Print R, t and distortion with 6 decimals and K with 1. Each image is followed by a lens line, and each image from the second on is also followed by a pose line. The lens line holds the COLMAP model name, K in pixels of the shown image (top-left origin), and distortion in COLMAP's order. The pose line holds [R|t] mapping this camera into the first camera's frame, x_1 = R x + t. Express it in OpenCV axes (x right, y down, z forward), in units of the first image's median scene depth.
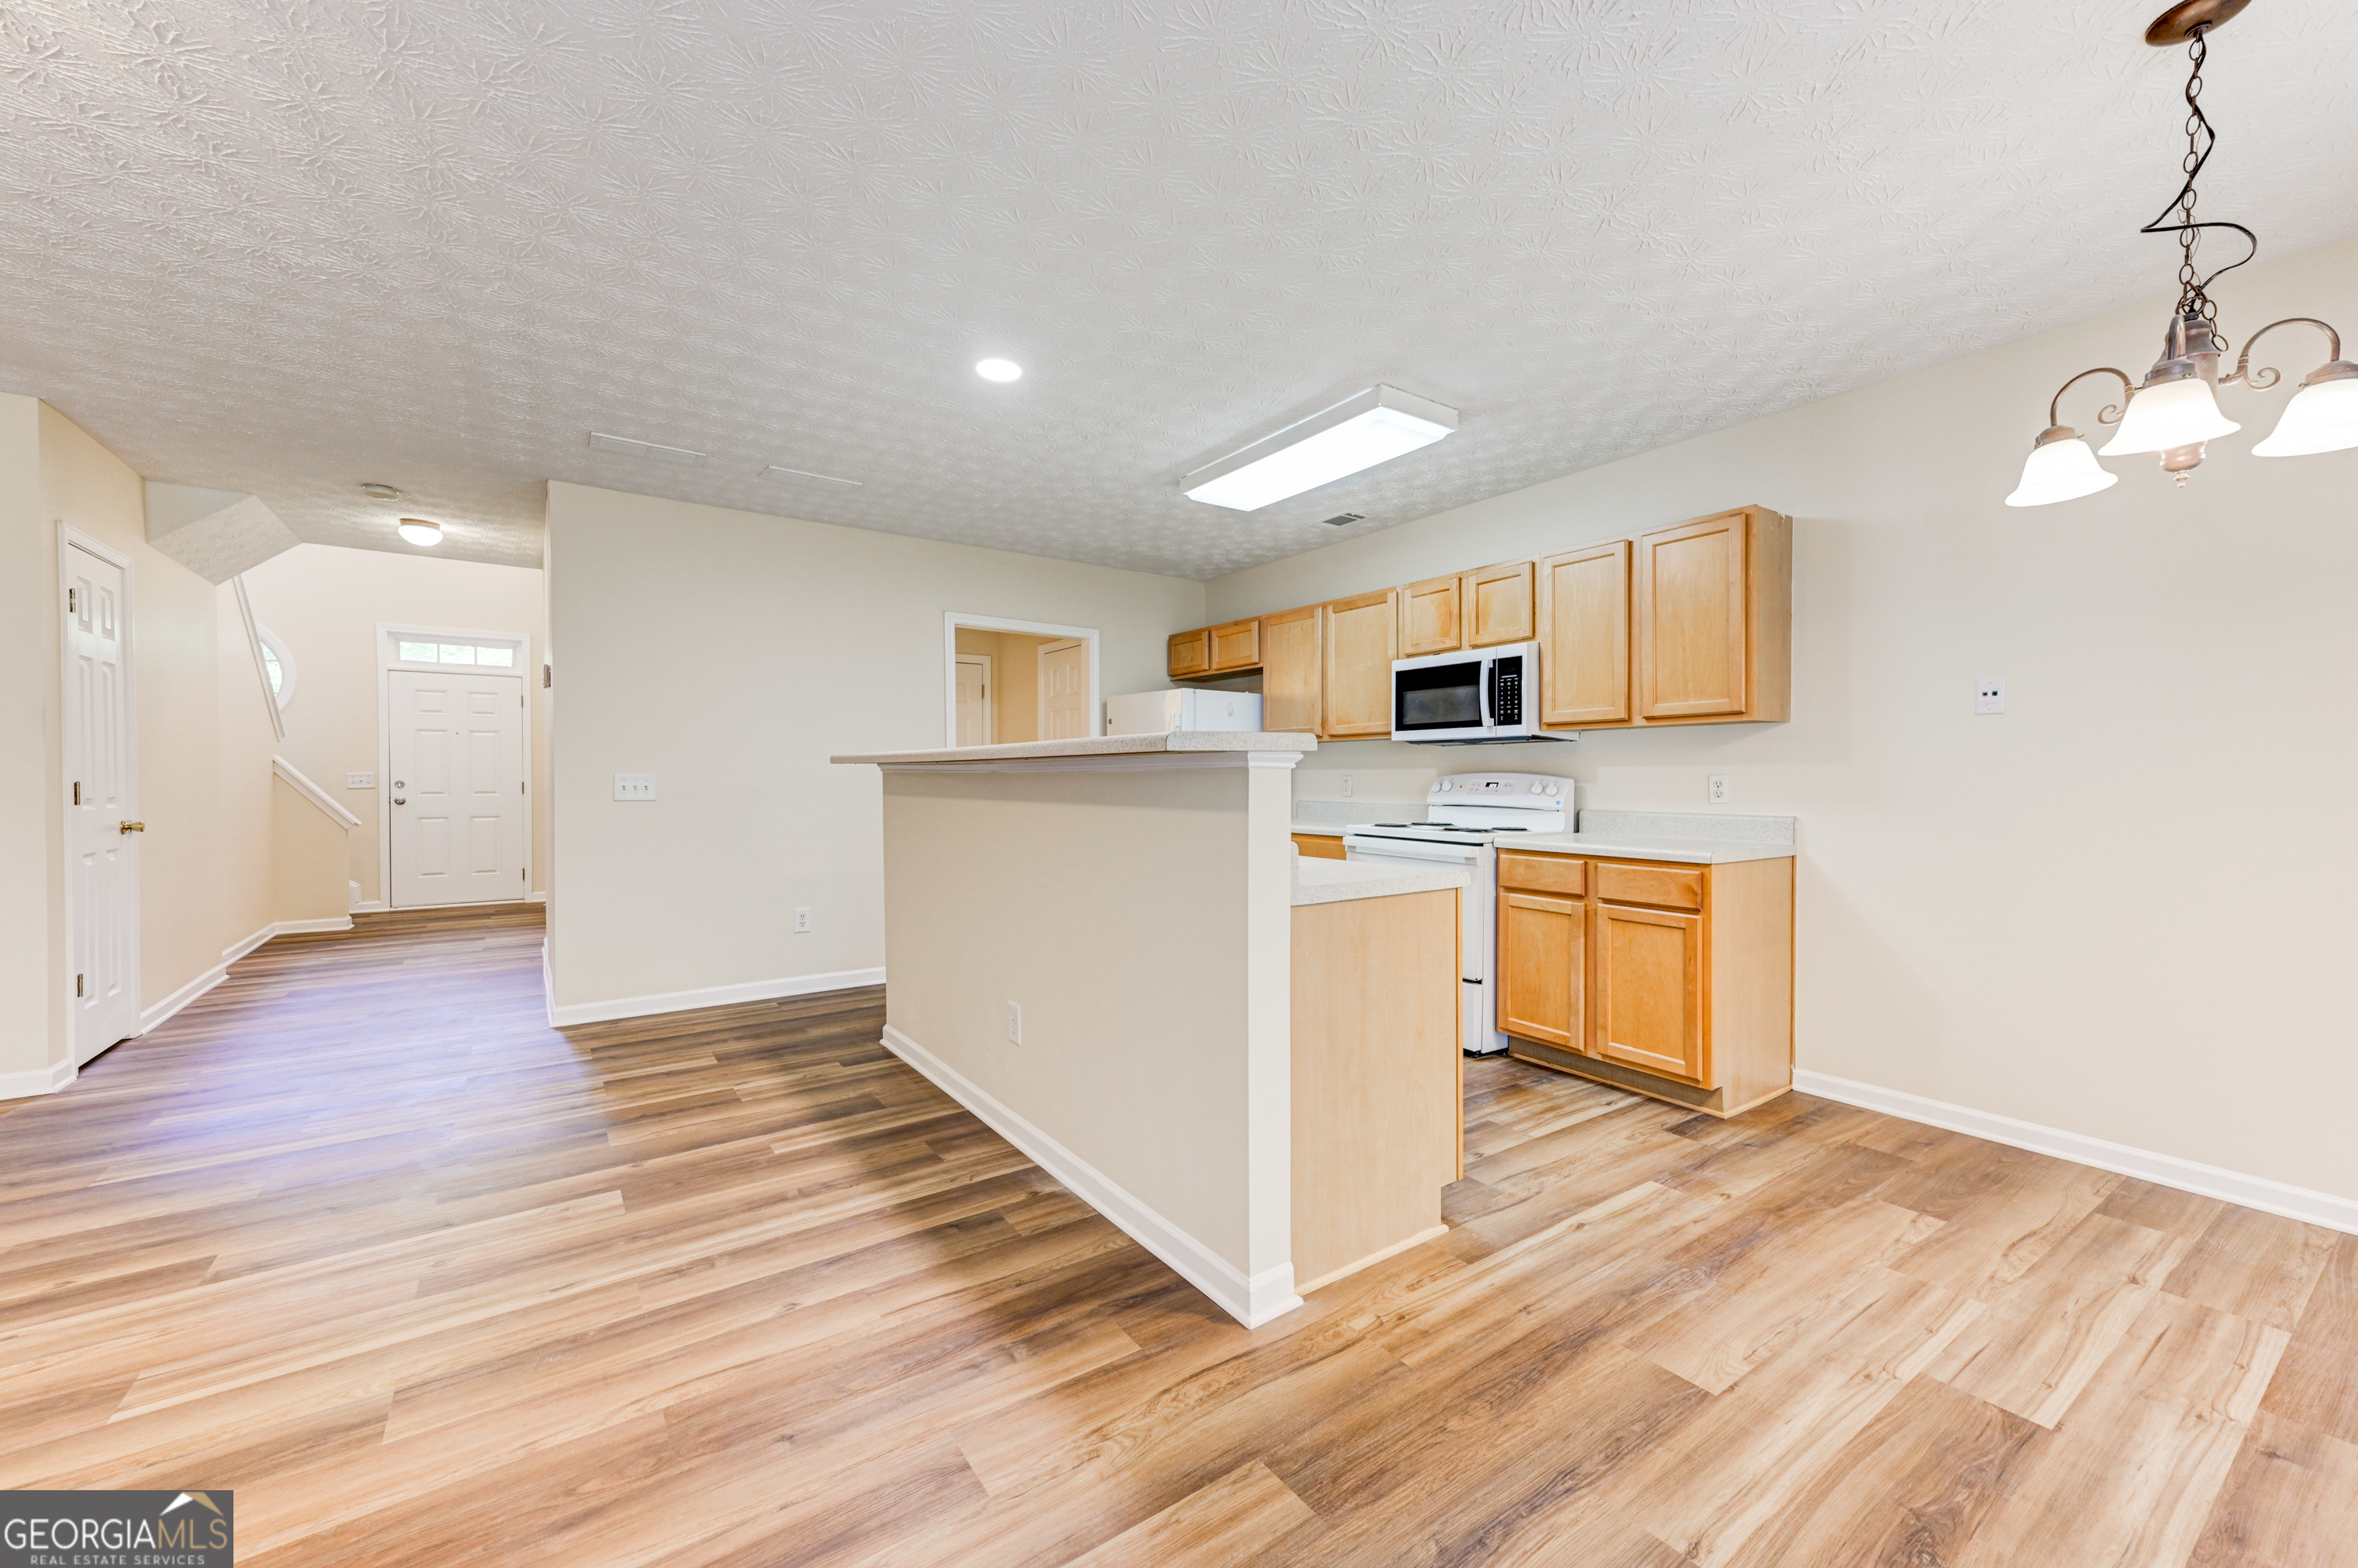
lens RADIAL K [[914.8, 0, 1167.7], [0, 914.8, 797.8], [0, 0, 1]] dist [0.021059, 0.000359]
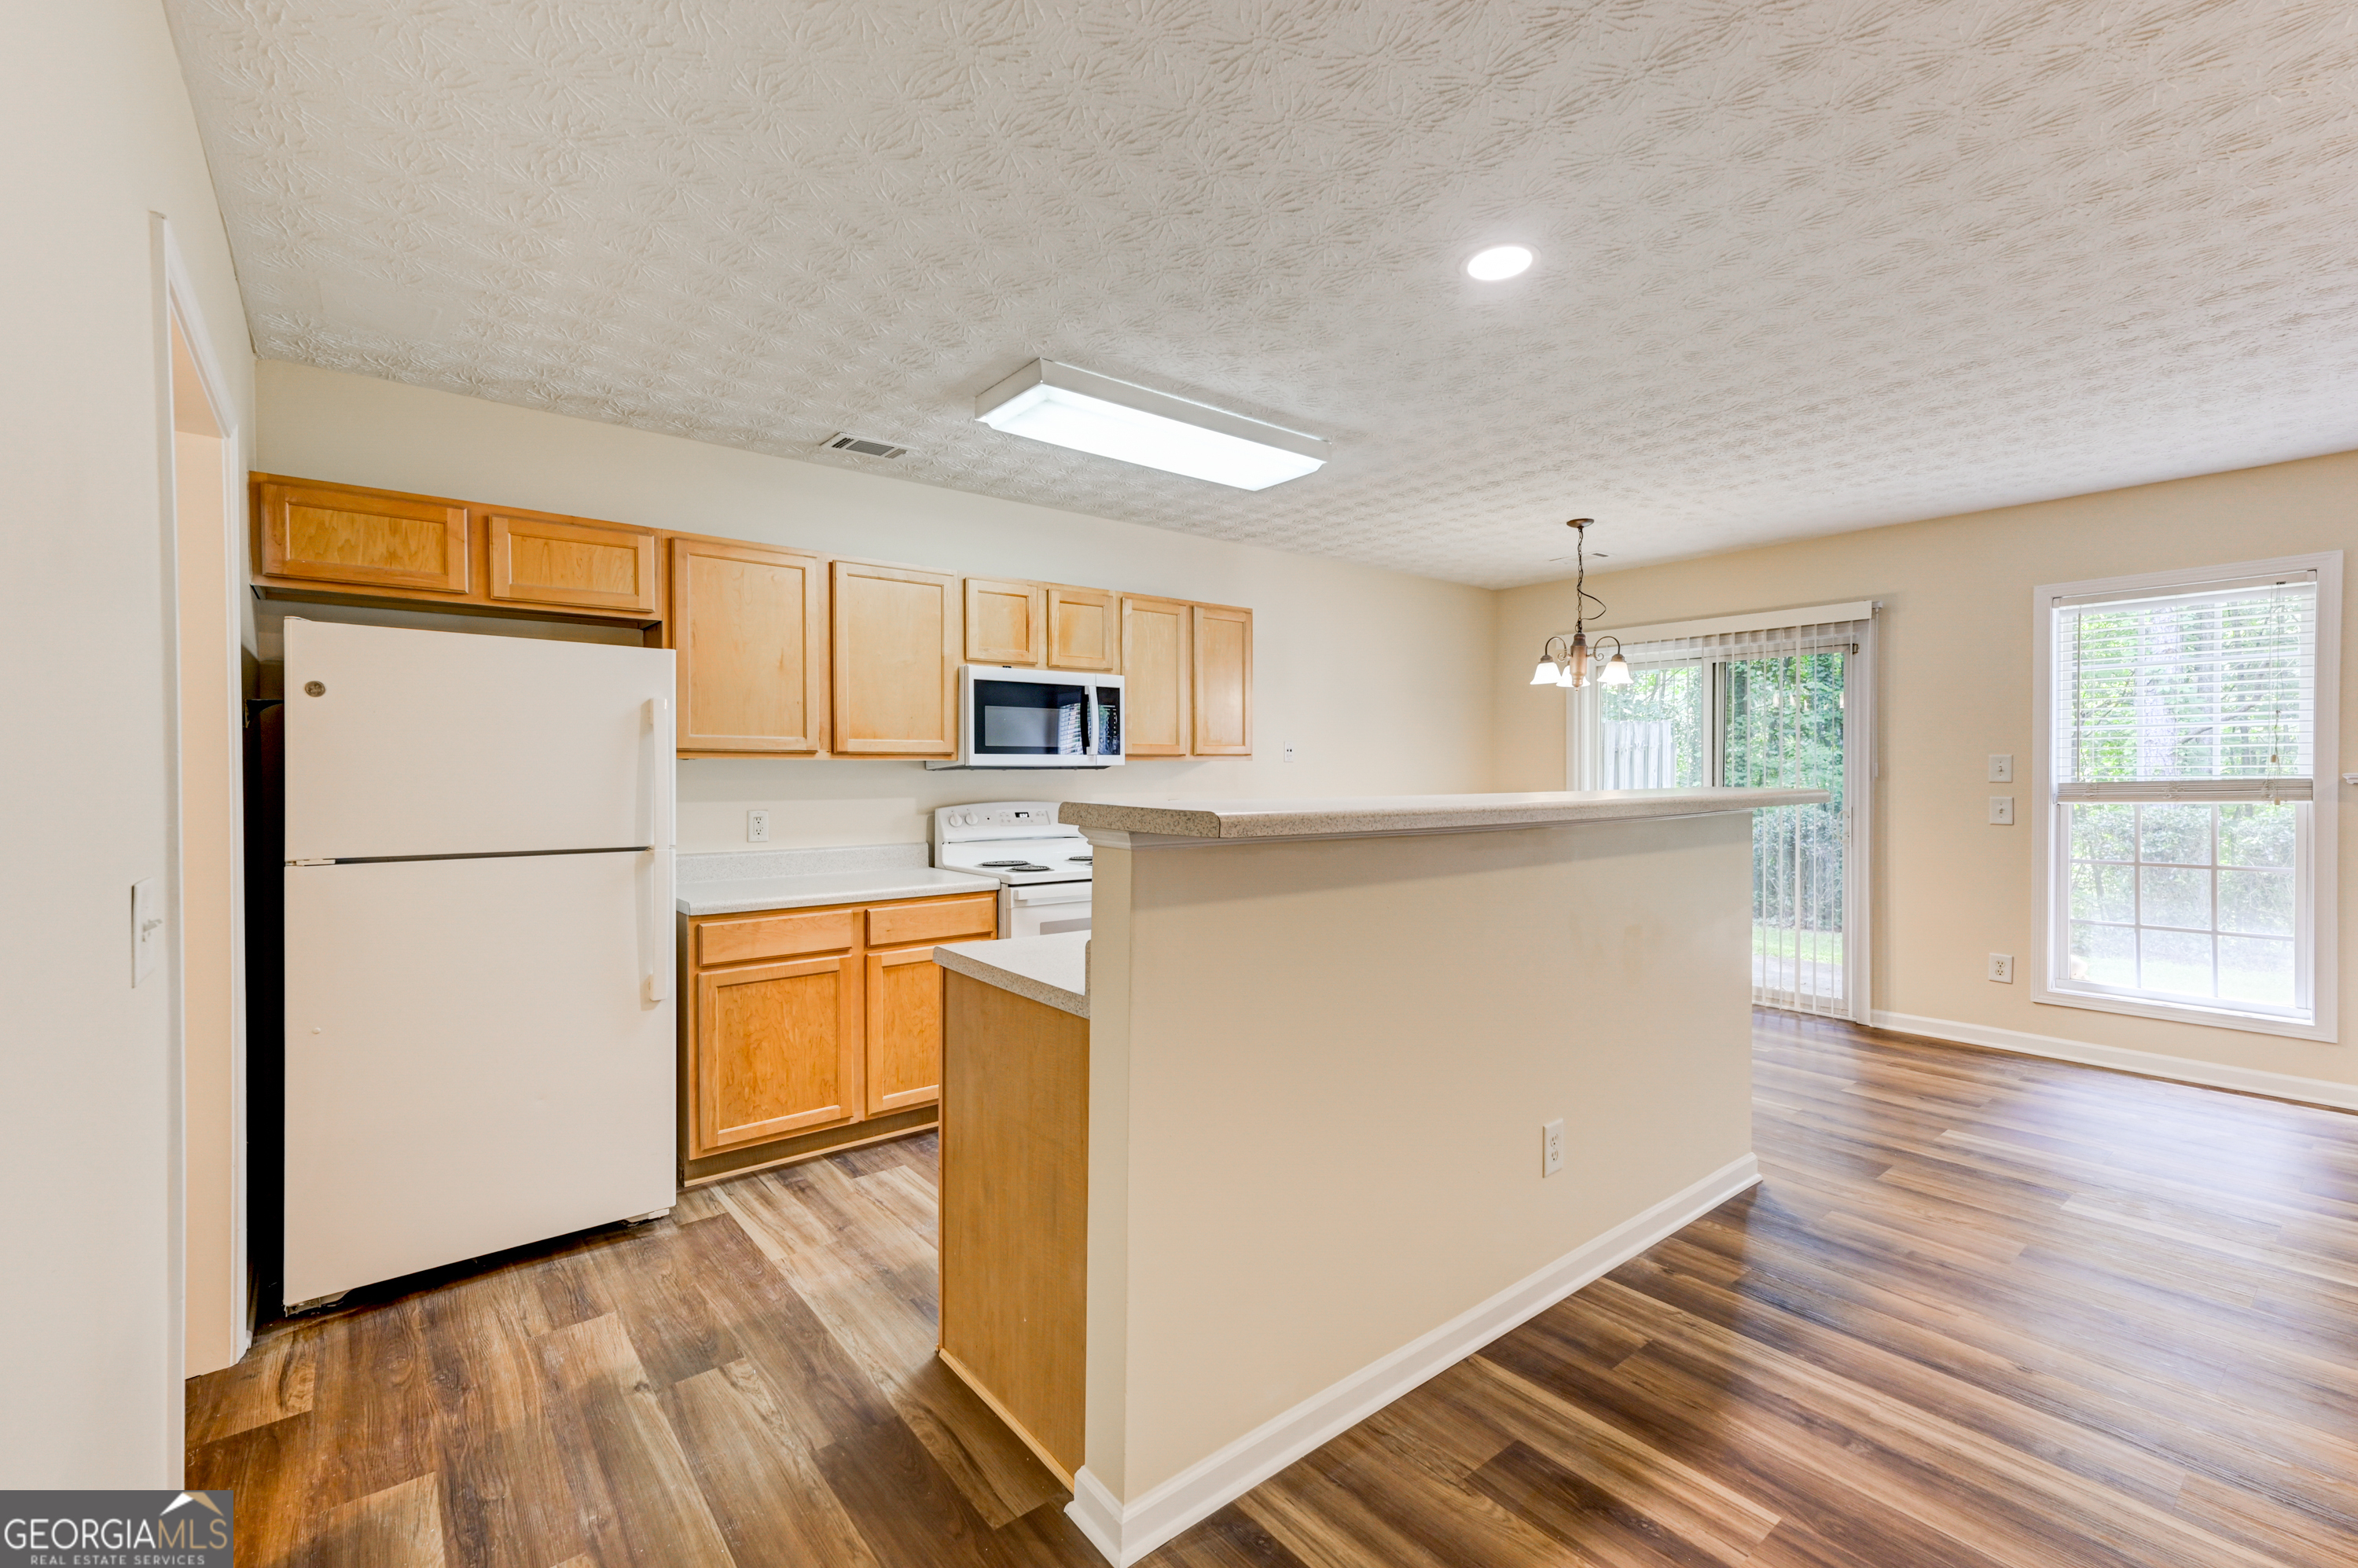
lens RADIAL K [[997.2, 0, 1179.0], [0, 997.2, 784.0], [0, 0, 1]] dist [0.011733, 0.000168]
pose [[-0.067395, -0.010718, 0.997669, -0.857298], [0.028579, 0.999511, 0.012668, -0.069258], [-0.997317, 0.029366, -0.067056, 1.183074]]
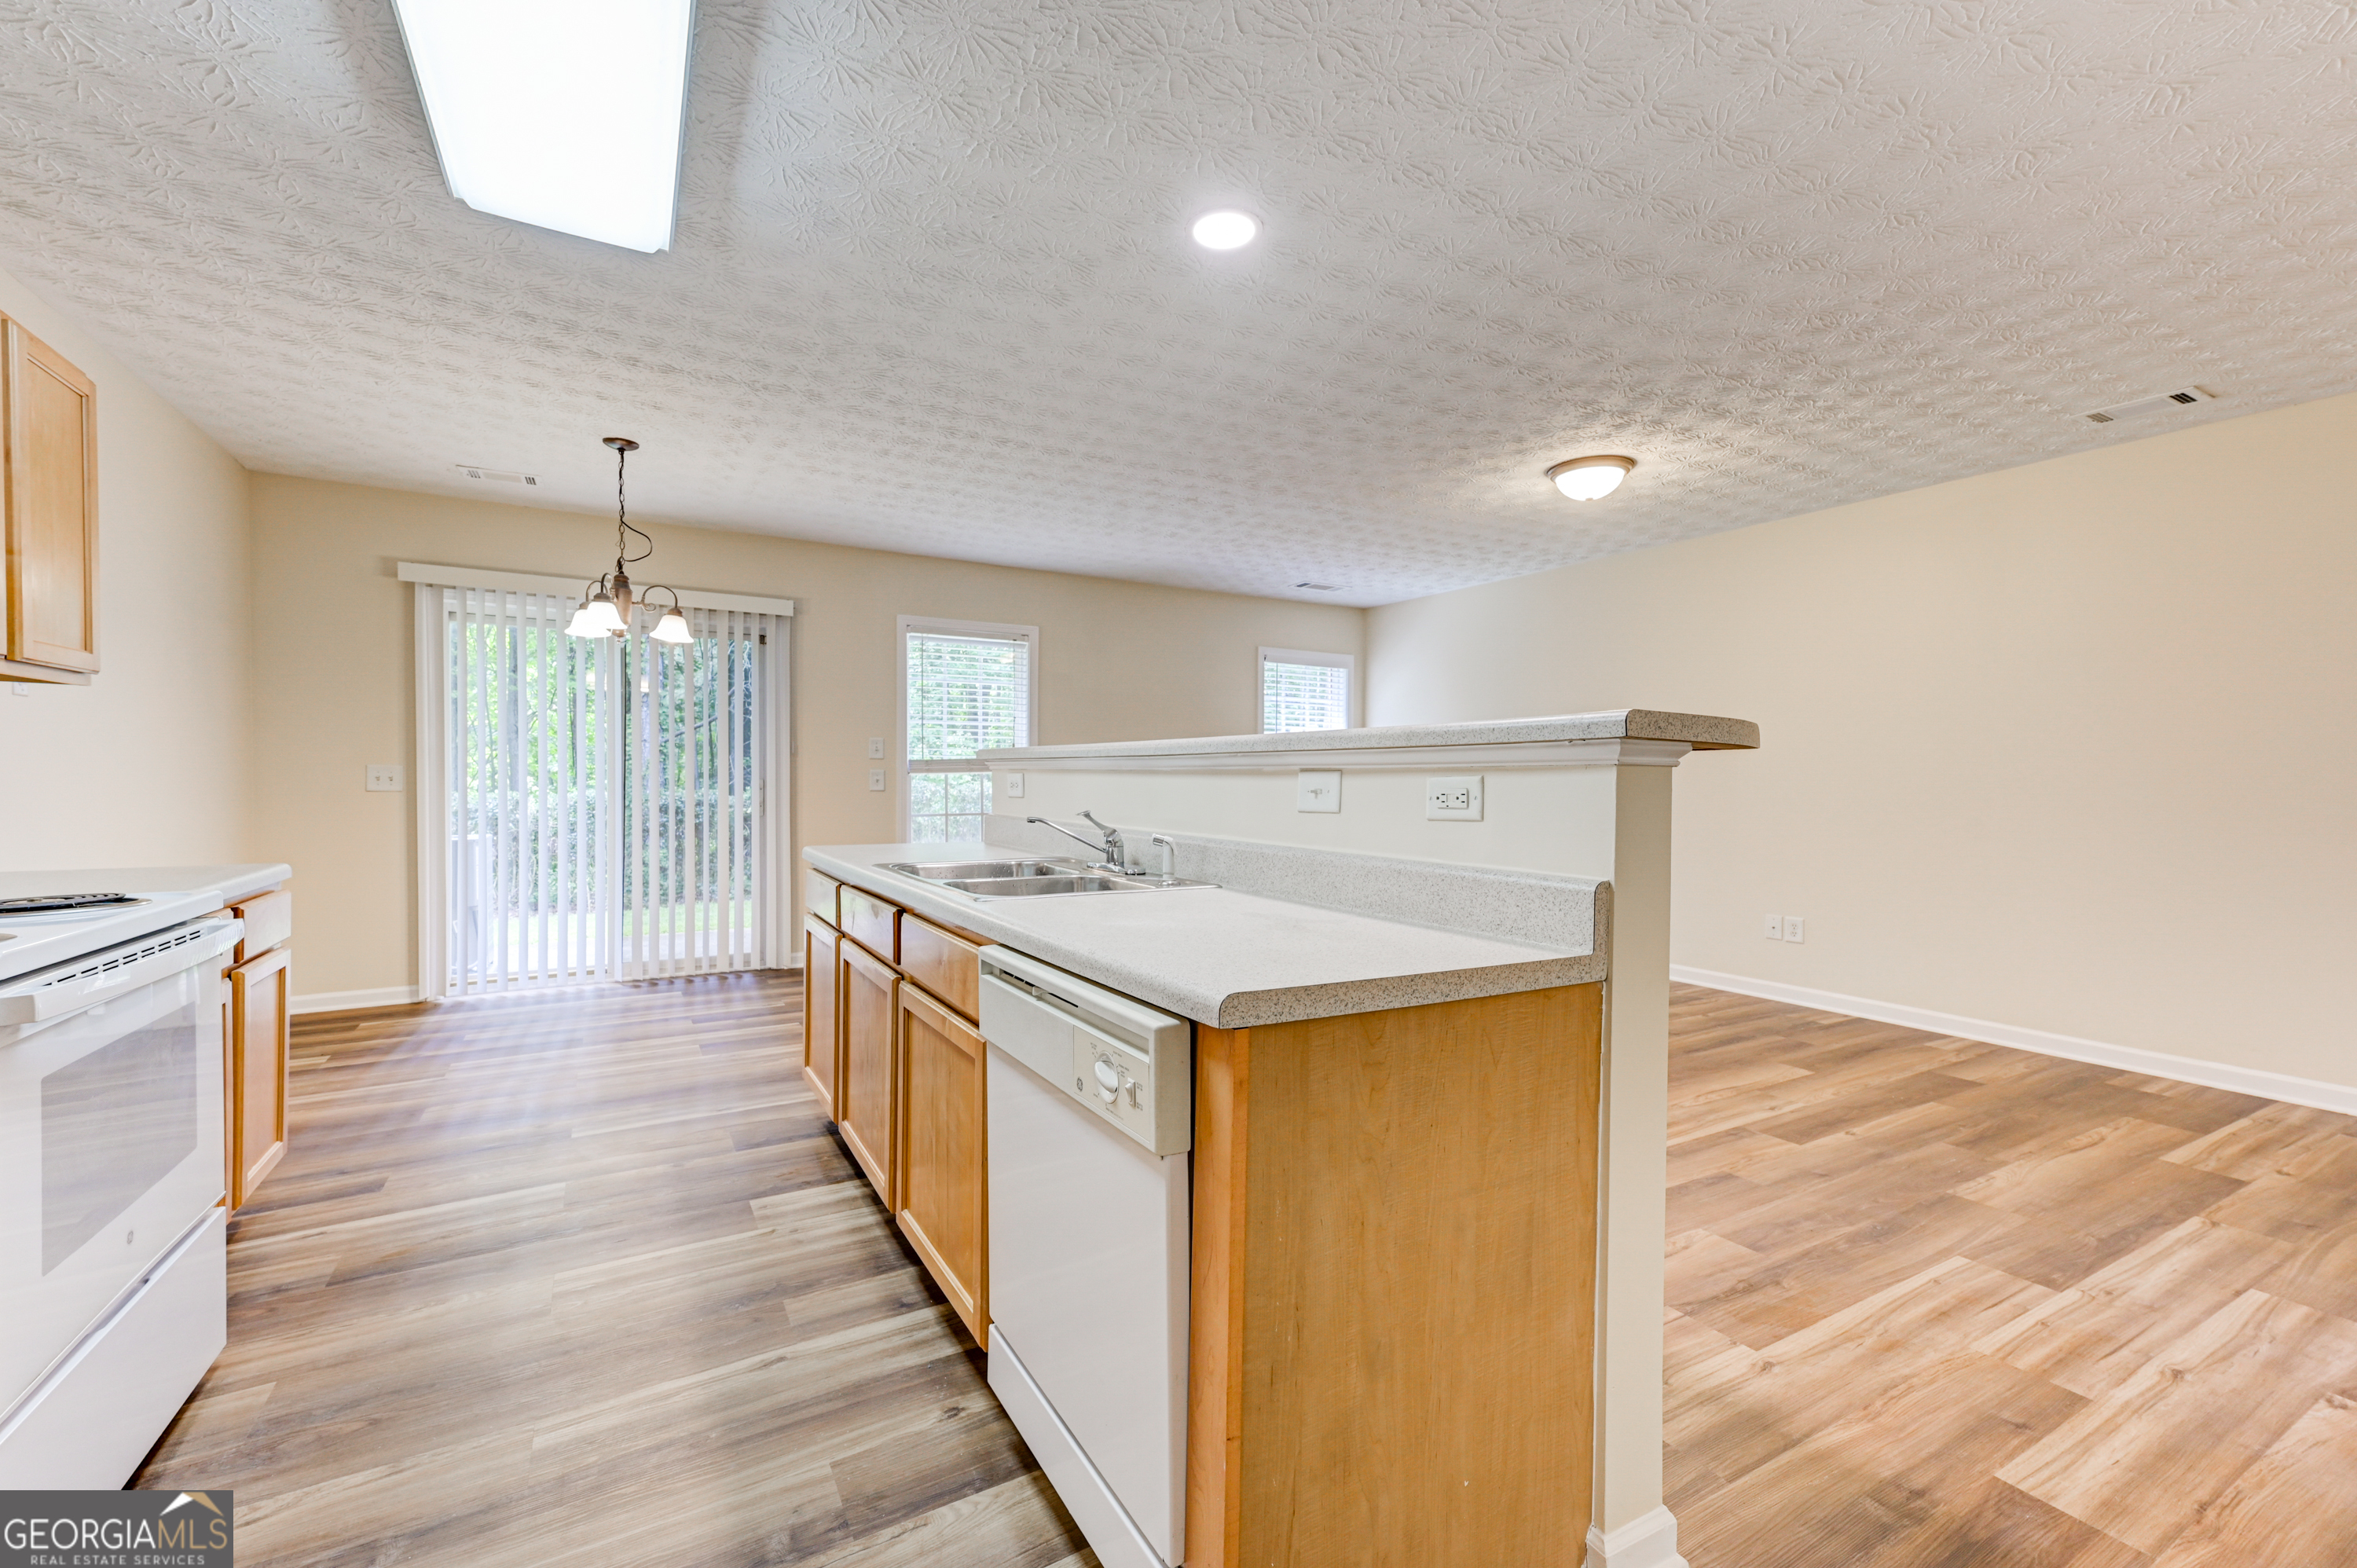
lens RADIAL K [[937.0, 0, 1133.8], [0, 937.0, 771.8], [0, 0, 1]] dist [0.010838, -0.000032]
pose [[-0.993599, -0.008888, 0.112613, -0.171466], [-0.006842, 0.999805, 0.018543, -0.031541], [-0.112756, 0.017654, -0.993466, 1.611033]]
